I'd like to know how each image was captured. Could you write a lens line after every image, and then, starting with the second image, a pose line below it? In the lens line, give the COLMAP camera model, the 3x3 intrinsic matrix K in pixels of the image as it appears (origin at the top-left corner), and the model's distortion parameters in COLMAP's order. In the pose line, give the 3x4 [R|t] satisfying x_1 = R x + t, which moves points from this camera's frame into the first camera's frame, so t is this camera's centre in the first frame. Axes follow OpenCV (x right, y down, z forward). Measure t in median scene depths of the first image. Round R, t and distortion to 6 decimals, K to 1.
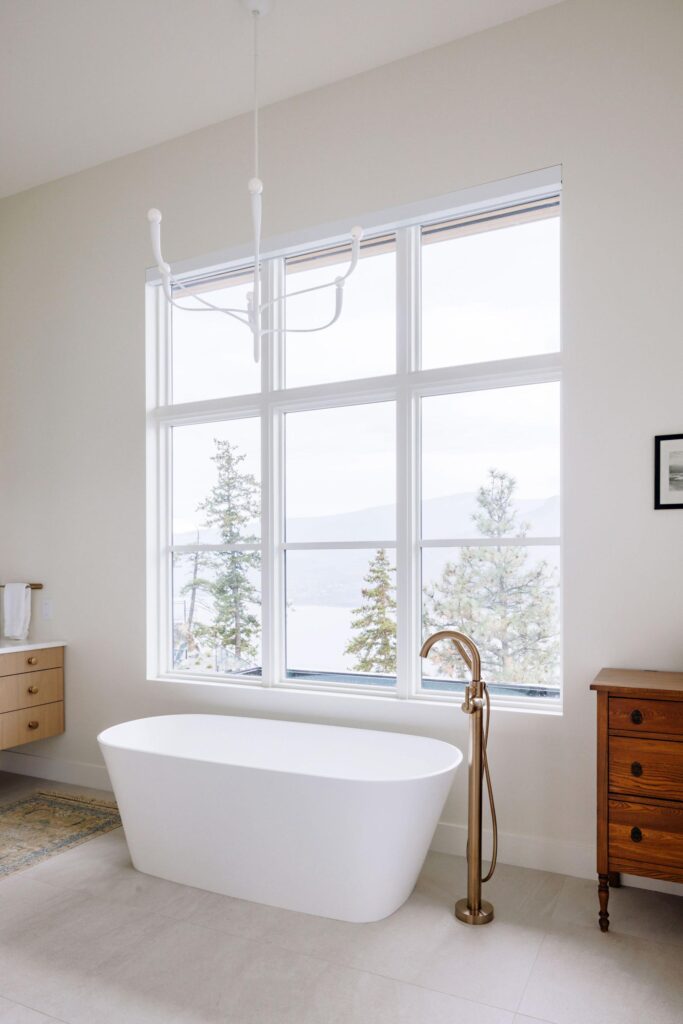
lens RADIAL K [[687.6, 0, 342.2], [0, 687.6, 585.1], [0, 0, 1]] dist [0.000687, 0.000408]
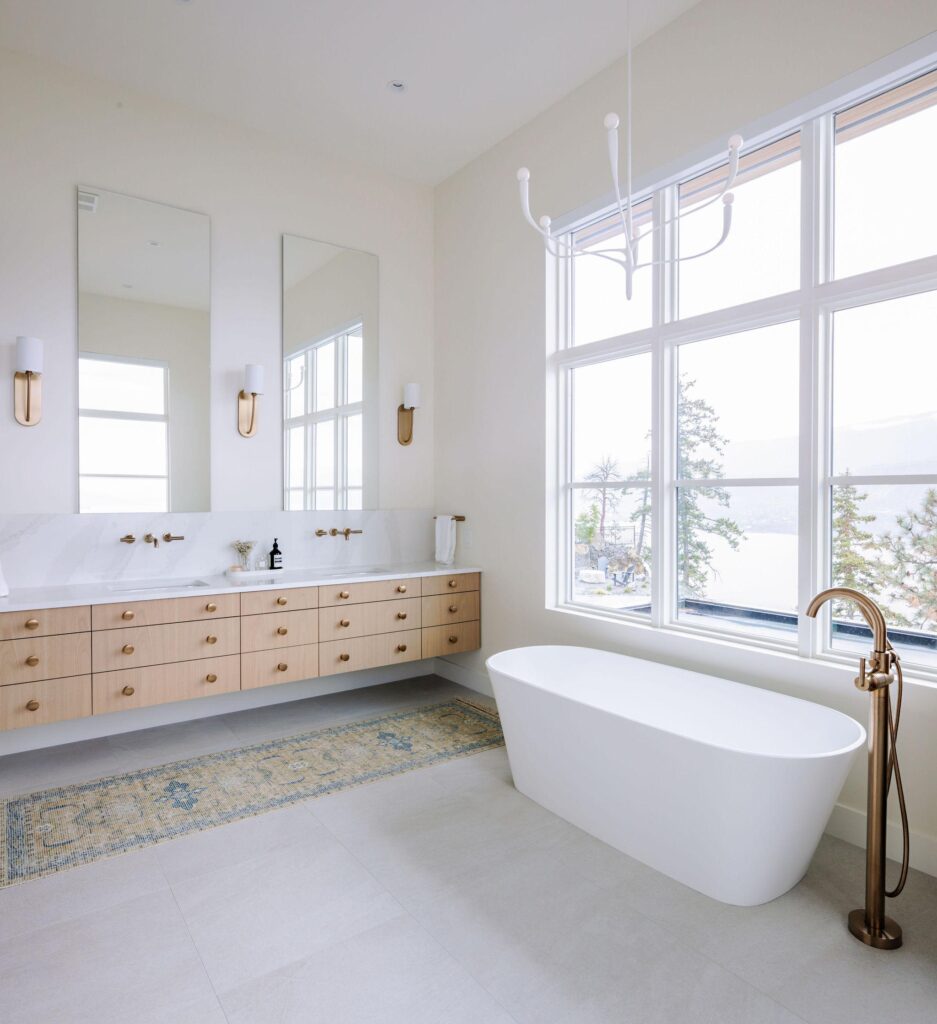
lens RADIAL K [[644.4, 0, 468.5], [0, 644.4, 512.0], [0, 0, 1]] dist [-0.002613, 0.001458]
pose [[0.885249, 0.013156, -0.464930, 0.072478], [-0.012029, 0.999913, 0.005390, -0.016160], [0.464961, 0.000821, 0.885331, 0.056823]]
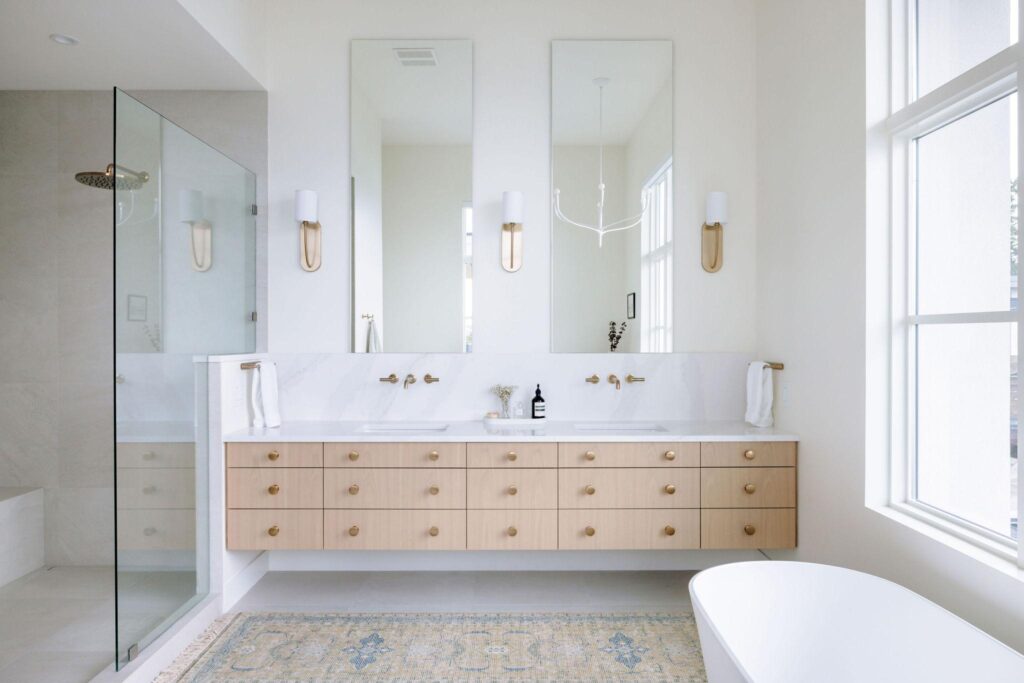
lens RADIAL K [[716.7, 0, 512.0], [0, 716.7, 341.5], [0, 0, 1]] dist [0.015818, 0.001523]
pose [[0.445715, 0.006469, -0.895152, 0.211478], [-0.018743, 0.999822, -0.002107, -0.021968], [0.894979, 0.017717, 0.445757, 0.337625]]
